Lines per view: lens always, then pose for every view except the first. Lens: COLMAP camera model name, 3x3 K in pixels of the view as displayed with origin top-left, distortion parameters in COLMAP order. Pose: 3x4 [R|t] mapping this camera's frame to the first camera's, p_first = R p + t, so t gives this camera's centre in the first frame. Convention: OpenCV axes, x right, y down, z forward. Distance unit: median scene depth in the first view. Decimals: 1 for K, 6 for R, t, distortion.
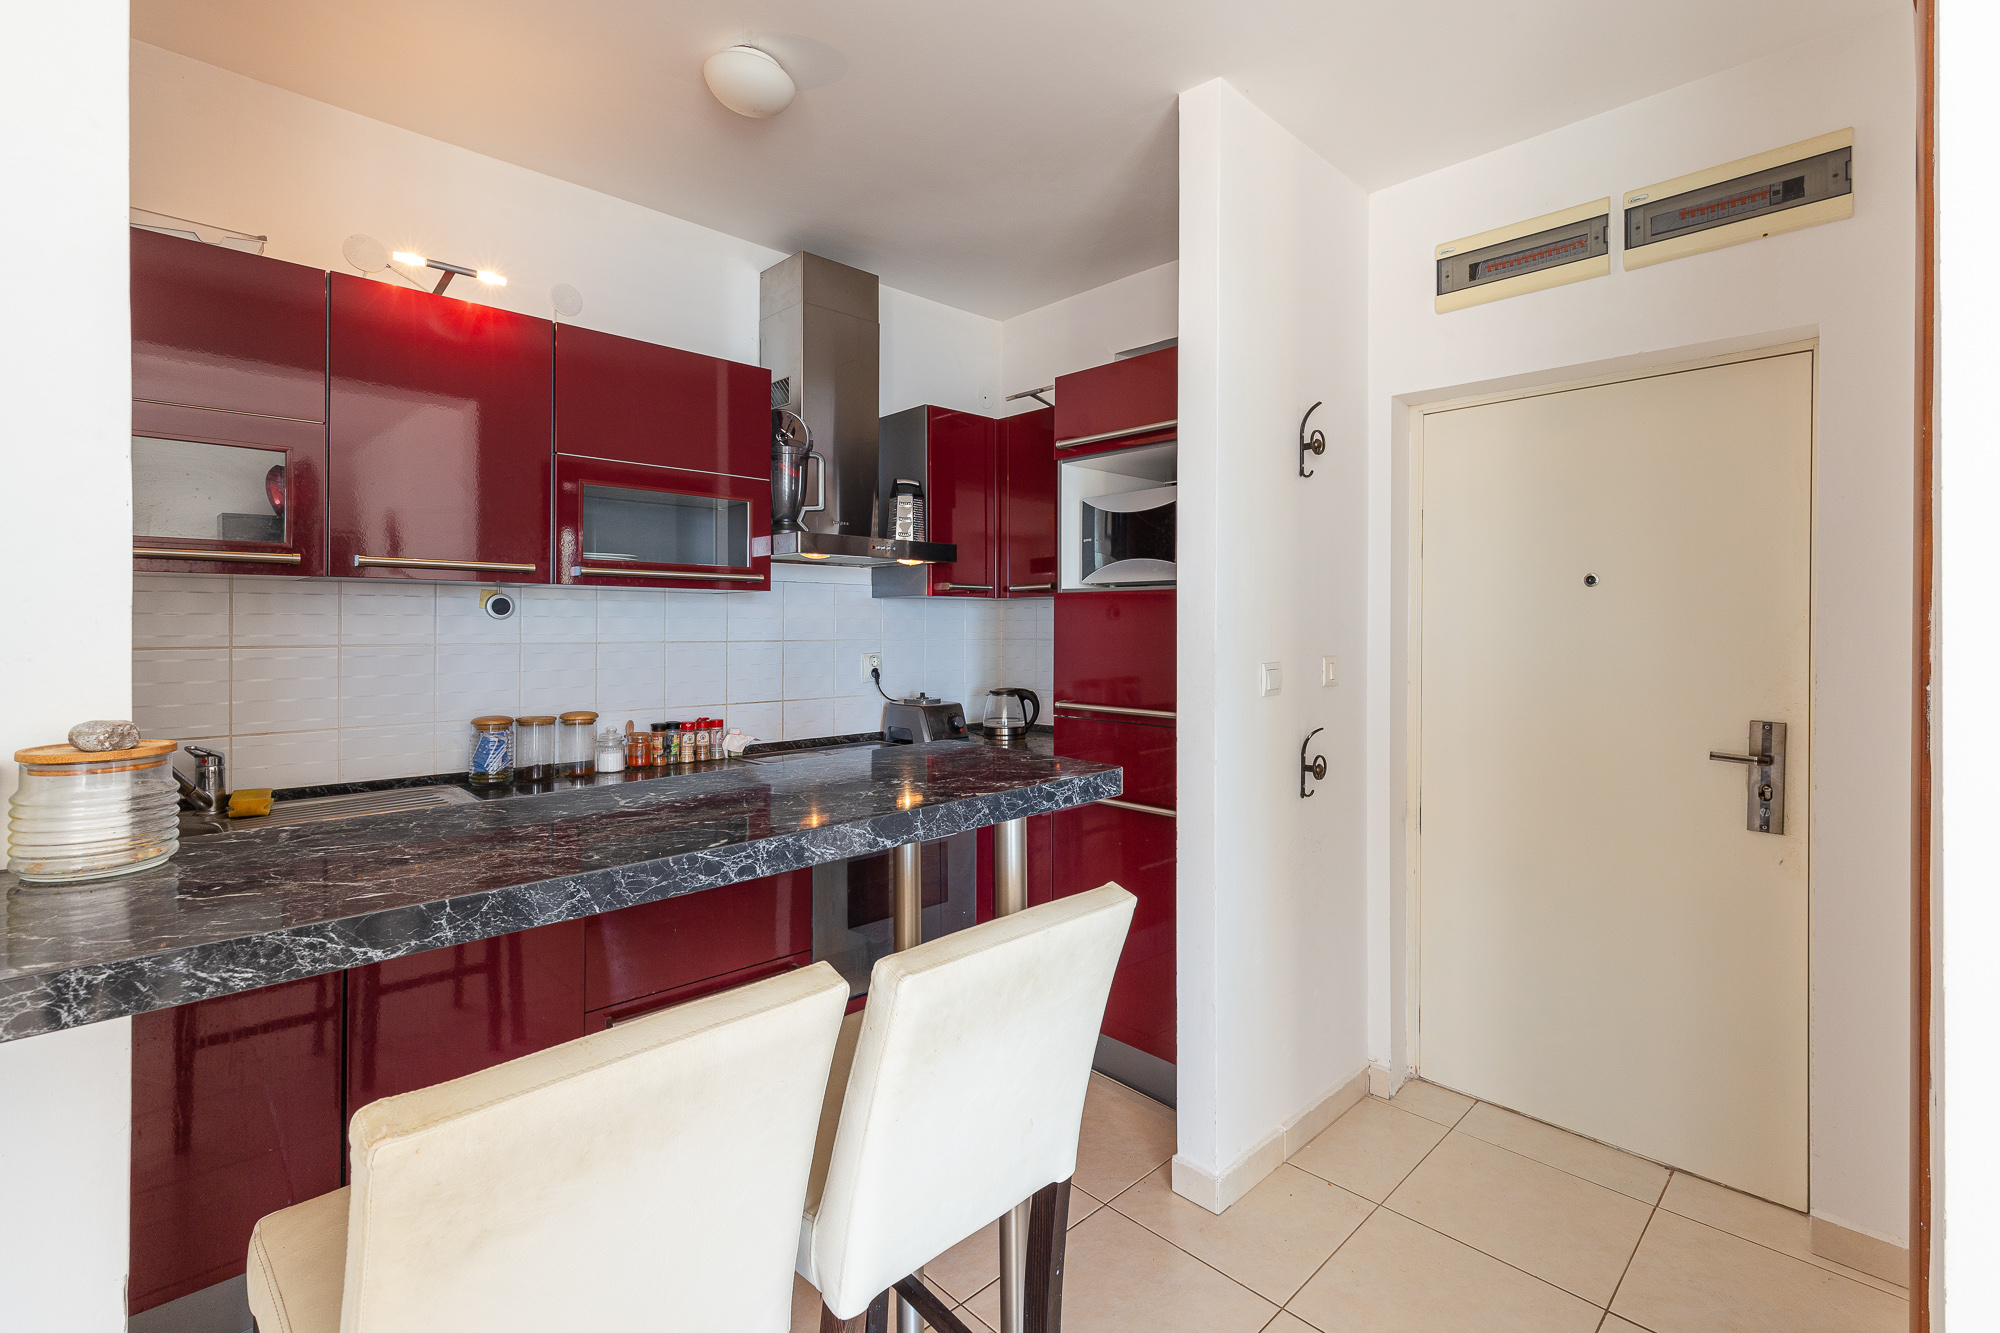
lens RADIAL K [[912.9, 0, 1012.5], [0, 912.9, 619.3], [0, 0, 1]] dist [0.004761, -0.001948]
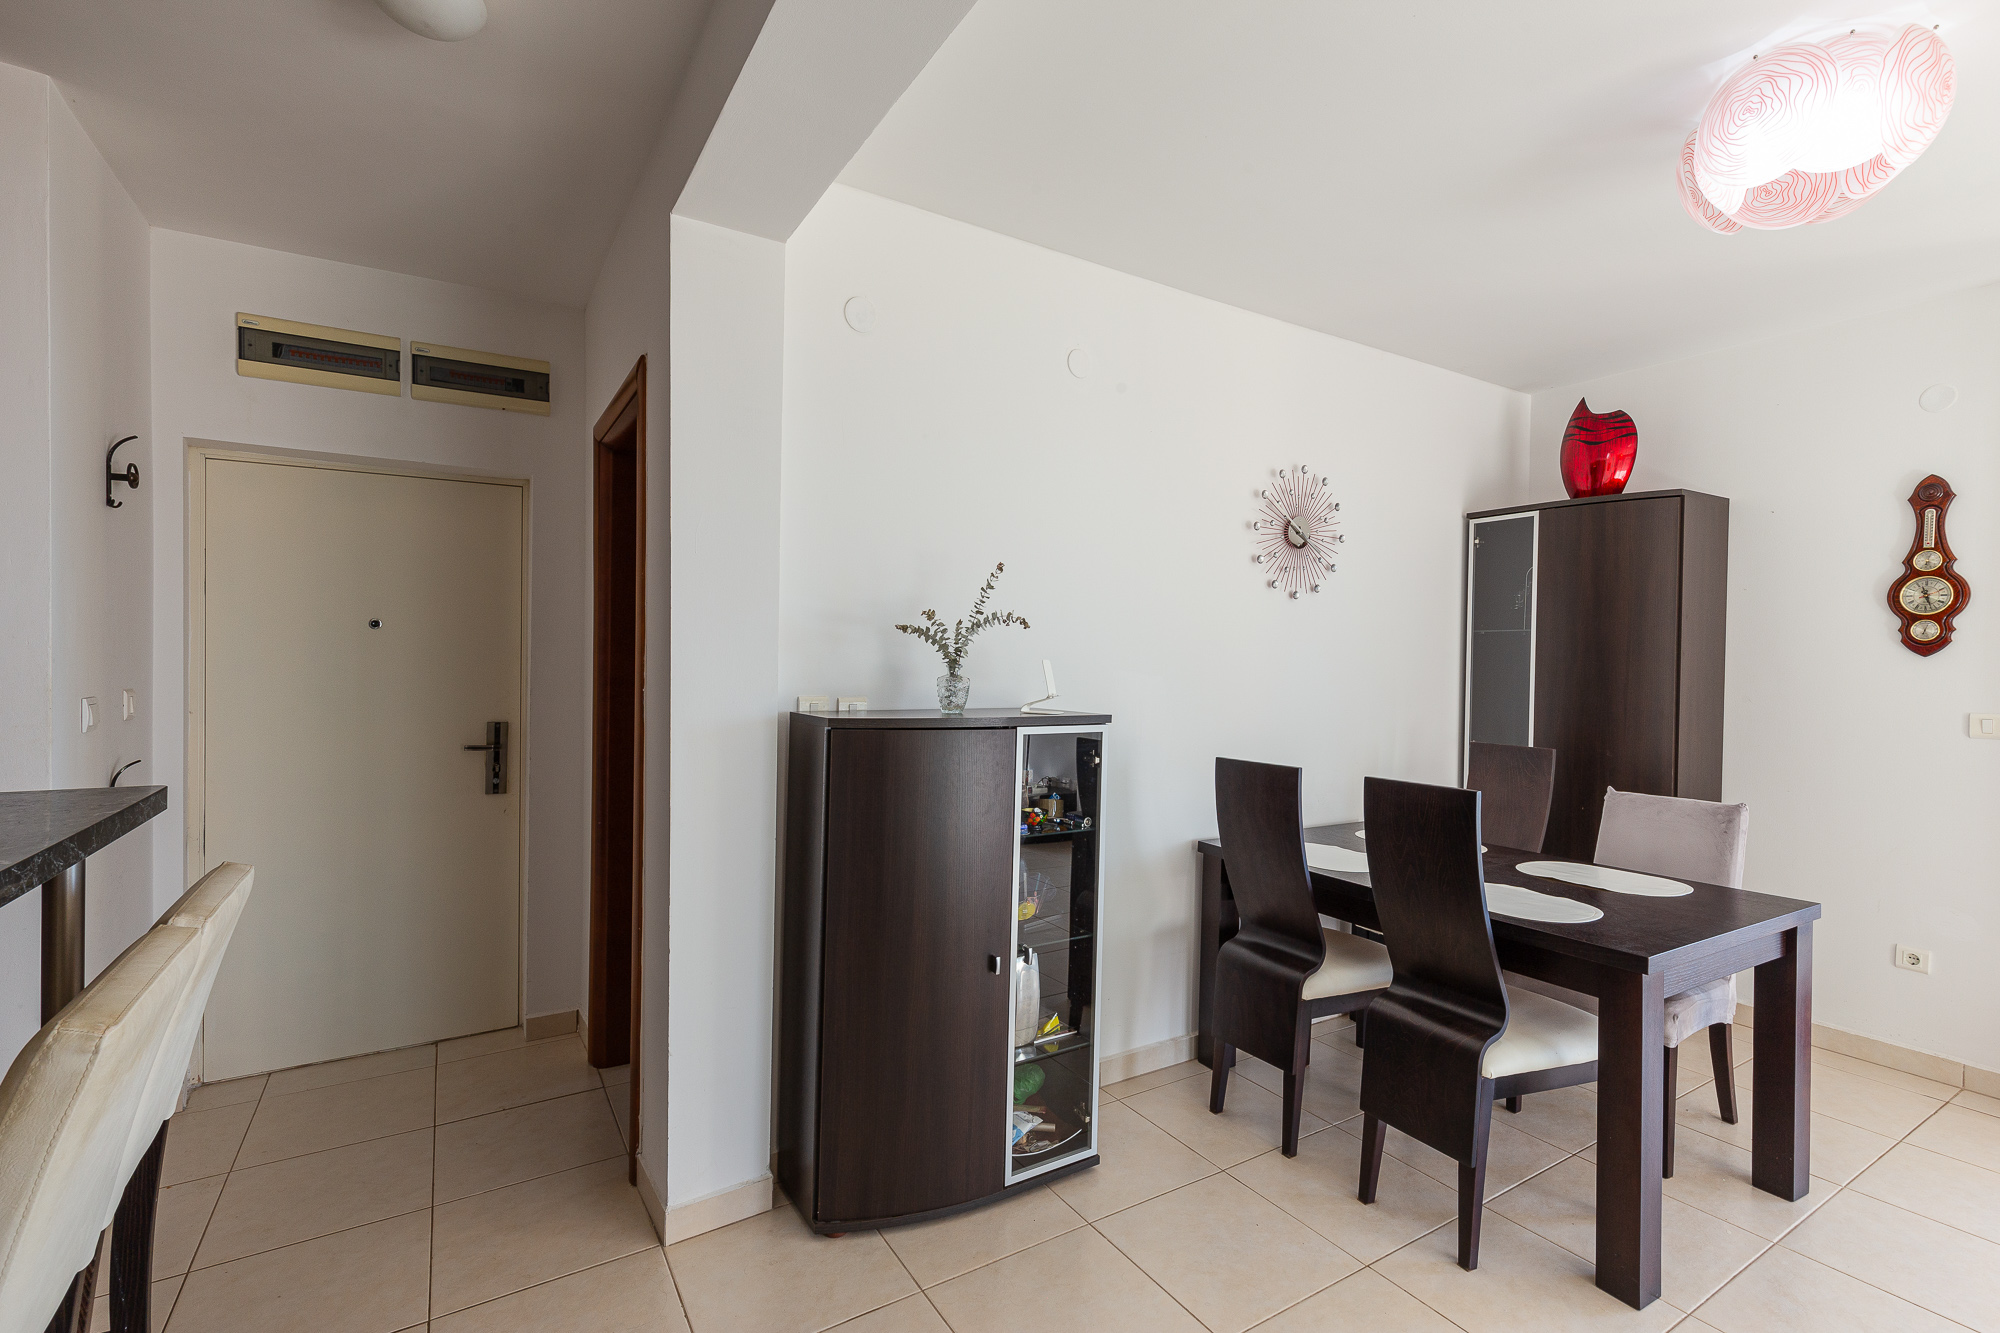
lens RADIAL K [[912.9, 0, 1004.5], [0, 912.9, 668.1], [0, 0, 1]] dist [0.004761, -0.001948]
pose [[0.235224, -0.007632, 0.971911, -0.379332], [-0.010962, 0.999885, 0.010505, -0.003532], [-0.971879, -0.013125, 0.235114, -0.154006]]
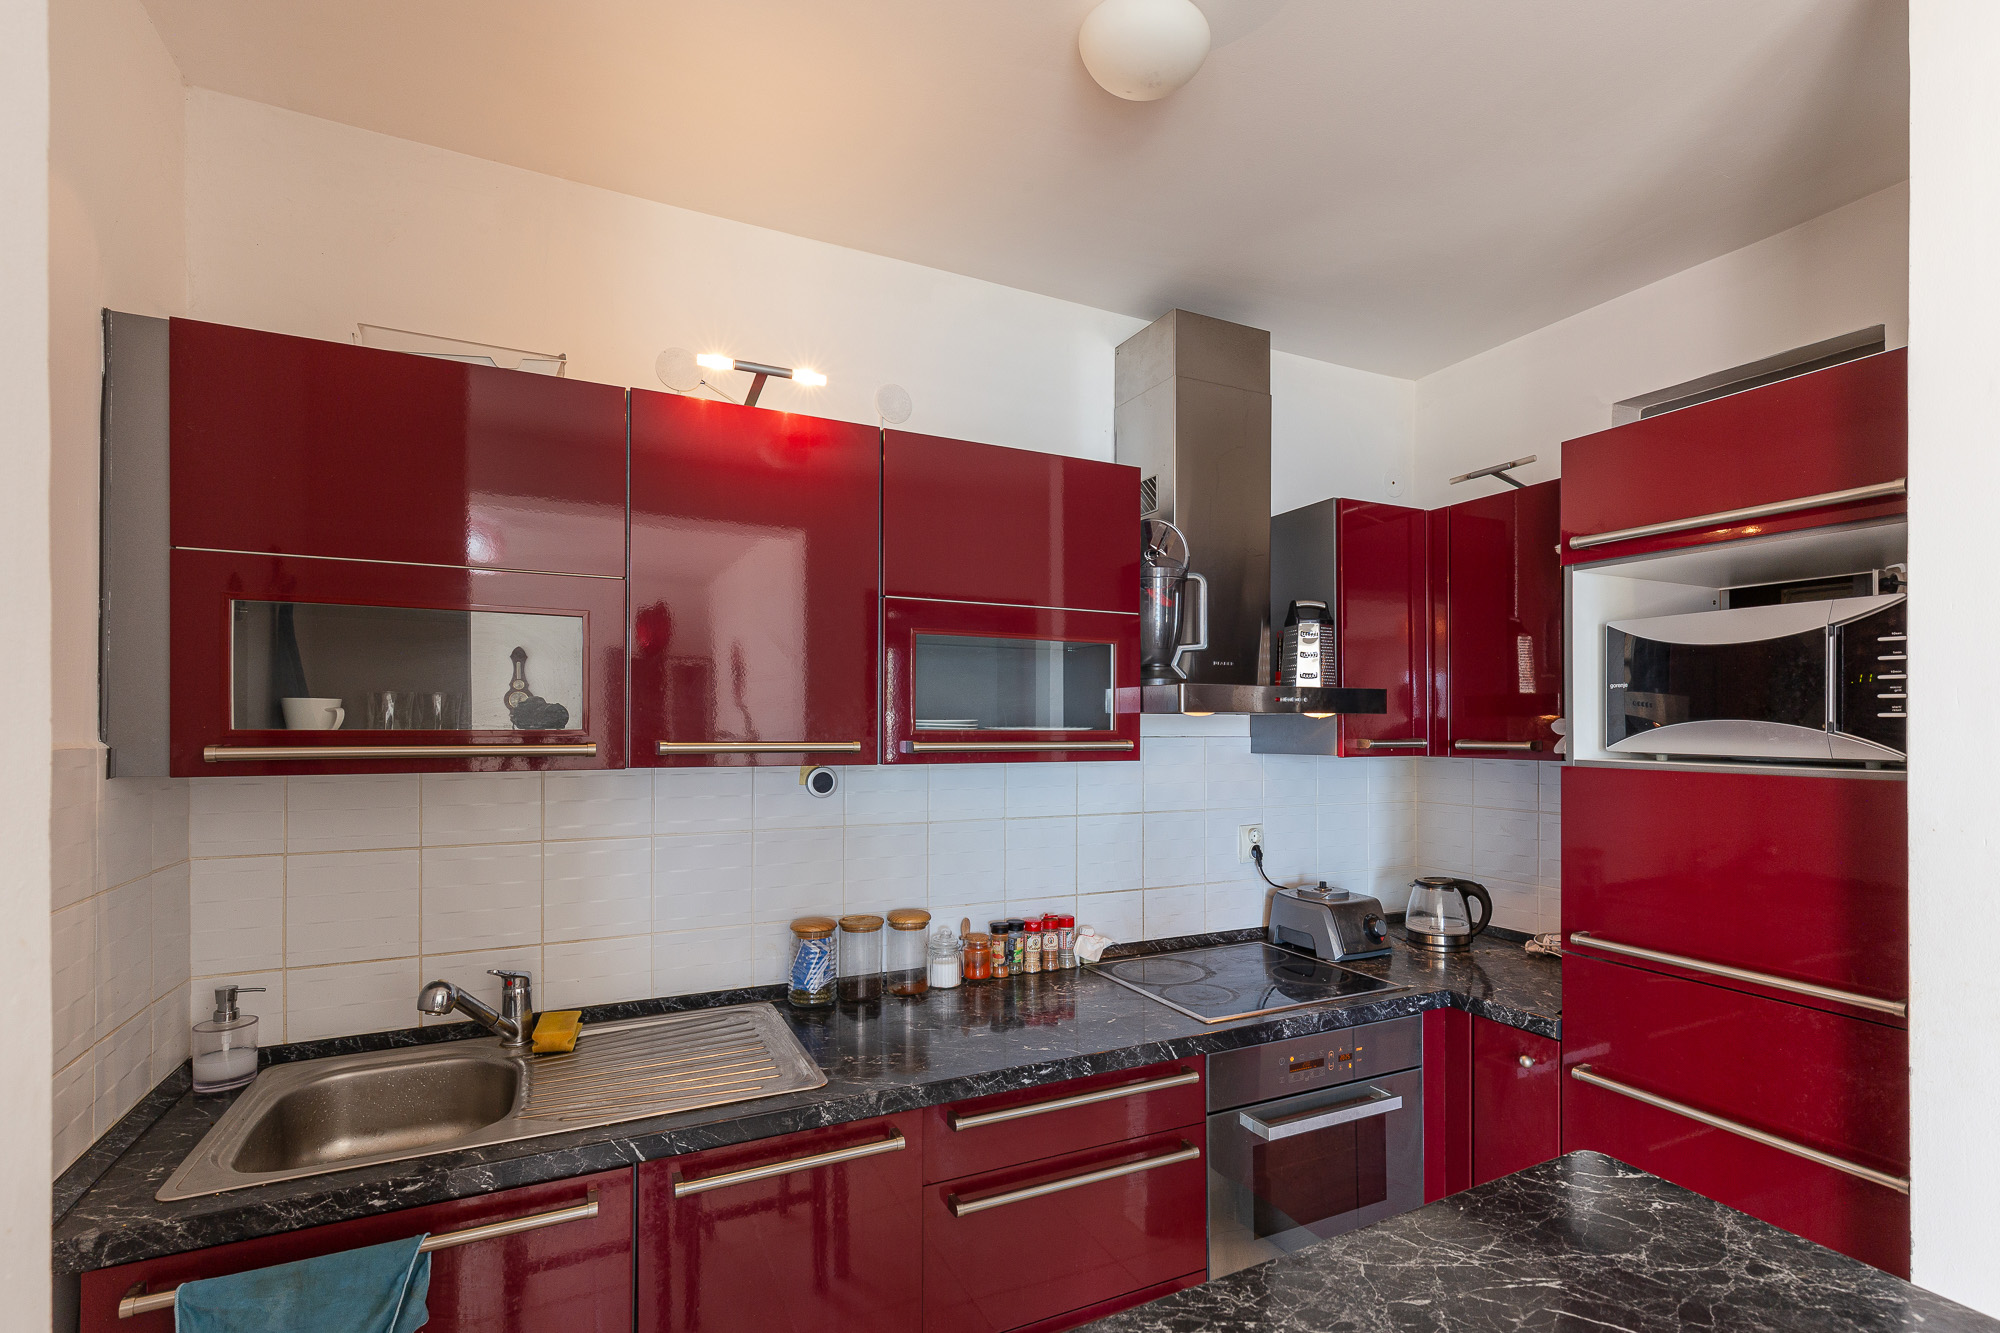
lens RADIAL K [[912.9, 0, 1011.2], [0, 912.9, 725.6], [0, 0, 1]] dist [0.004761, -0.001948]
pose [[0.948130, 0.004293, -0.317854, -0.124493], [-0.001365, 0.999955, 0.009432, -0.066515], [0.317880, -0.008509, 0.948093, 0.247816]]
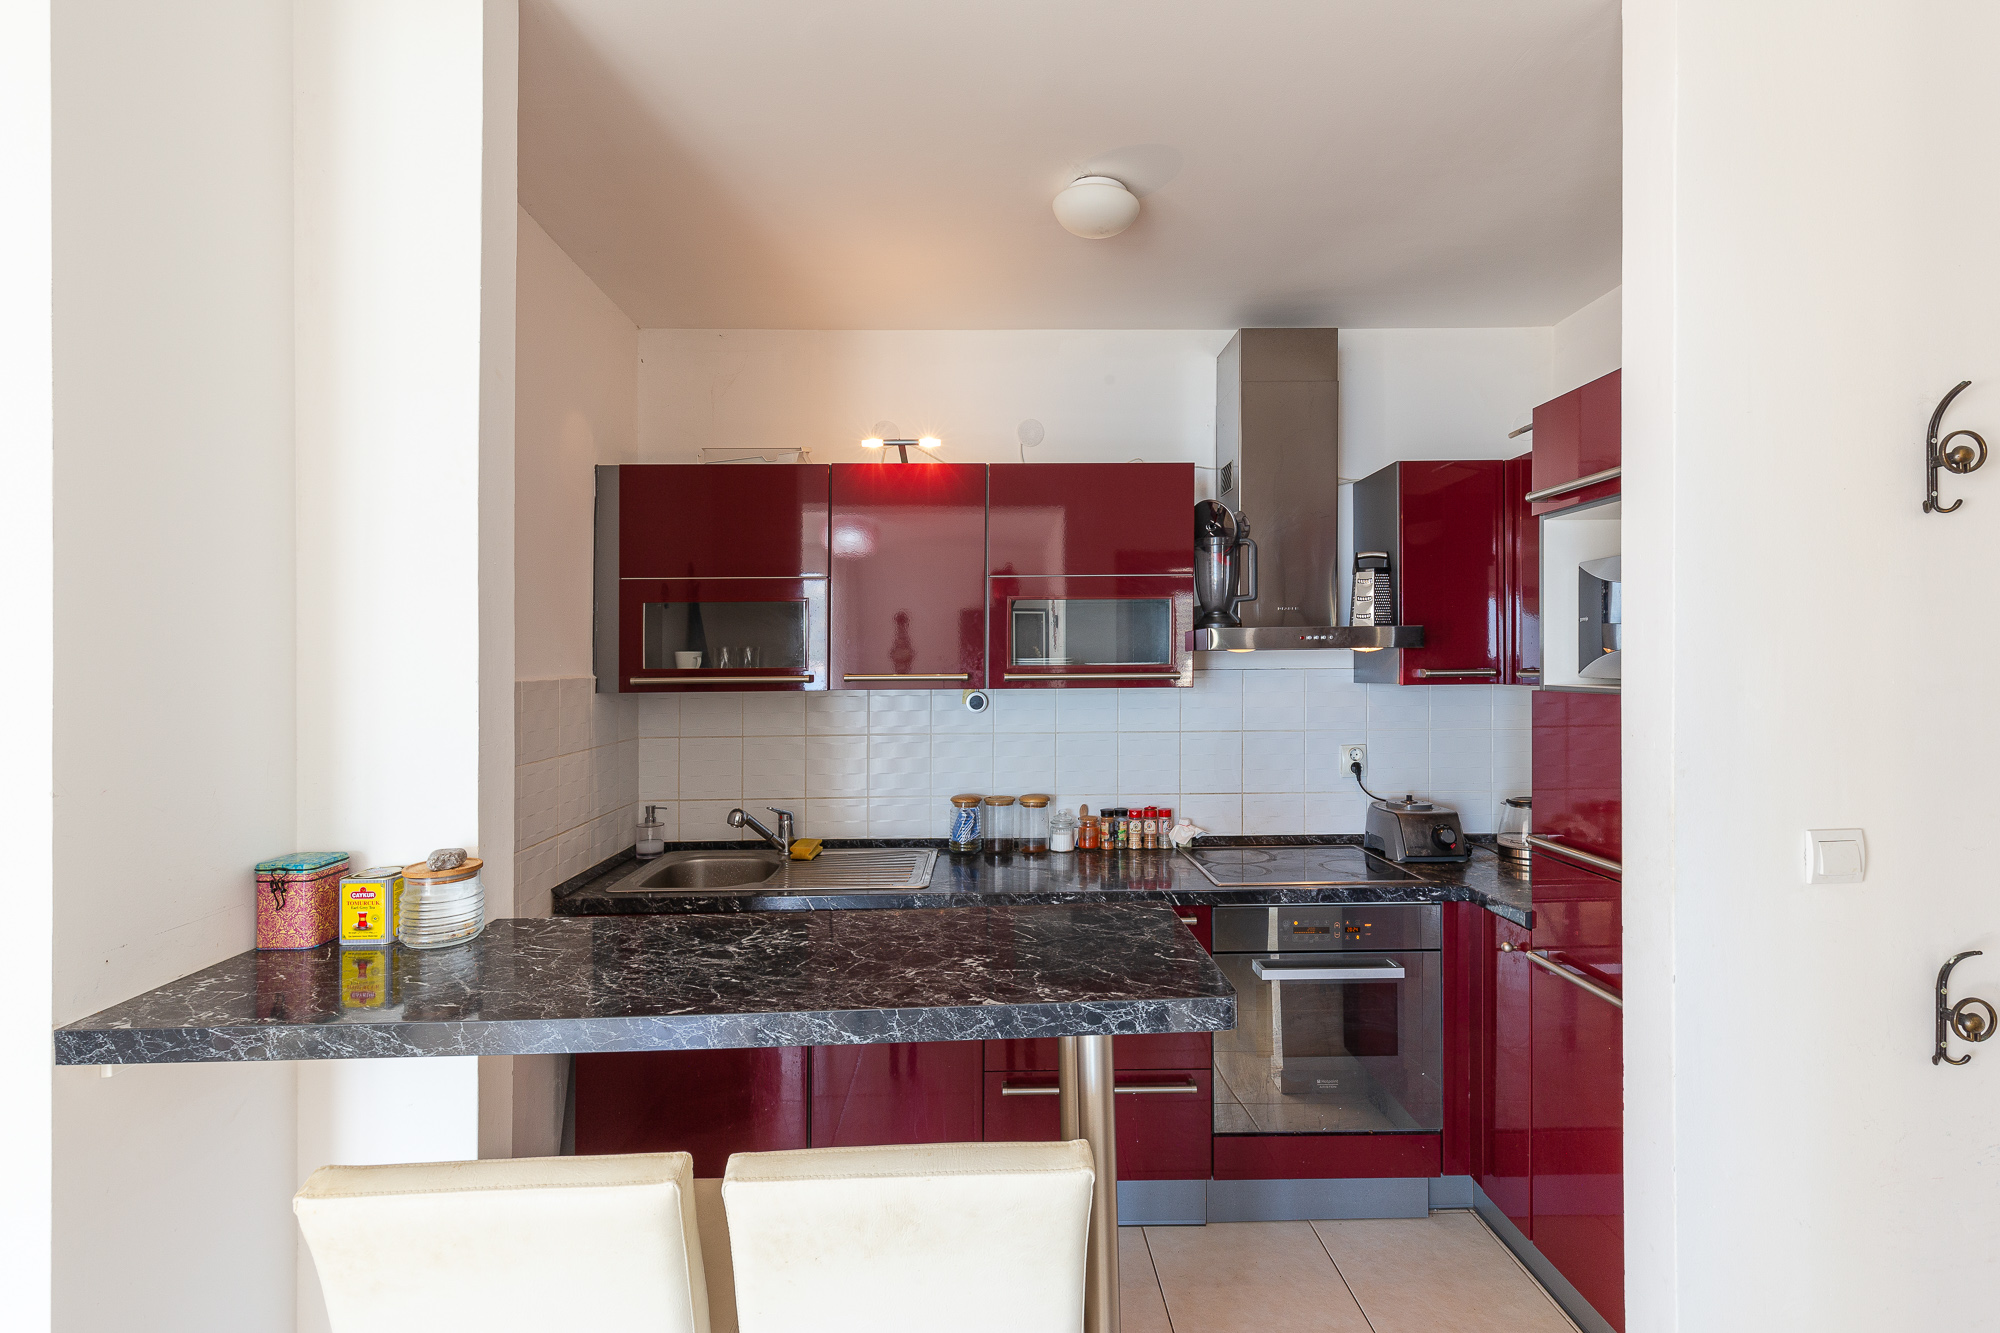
lens RADIAL K [[912.9, 0, 1002.9], [0, 912.9, 649.5], [0, 0, 1]] dist [0.004761, -0.001948]
pose [[0.724185, -0.015189, -0.689439, 0.263440], [0.015193, 0.999866, -0.006070, -0.068523], [0.689439, -0.006079, 0.724318, 0.143343]]
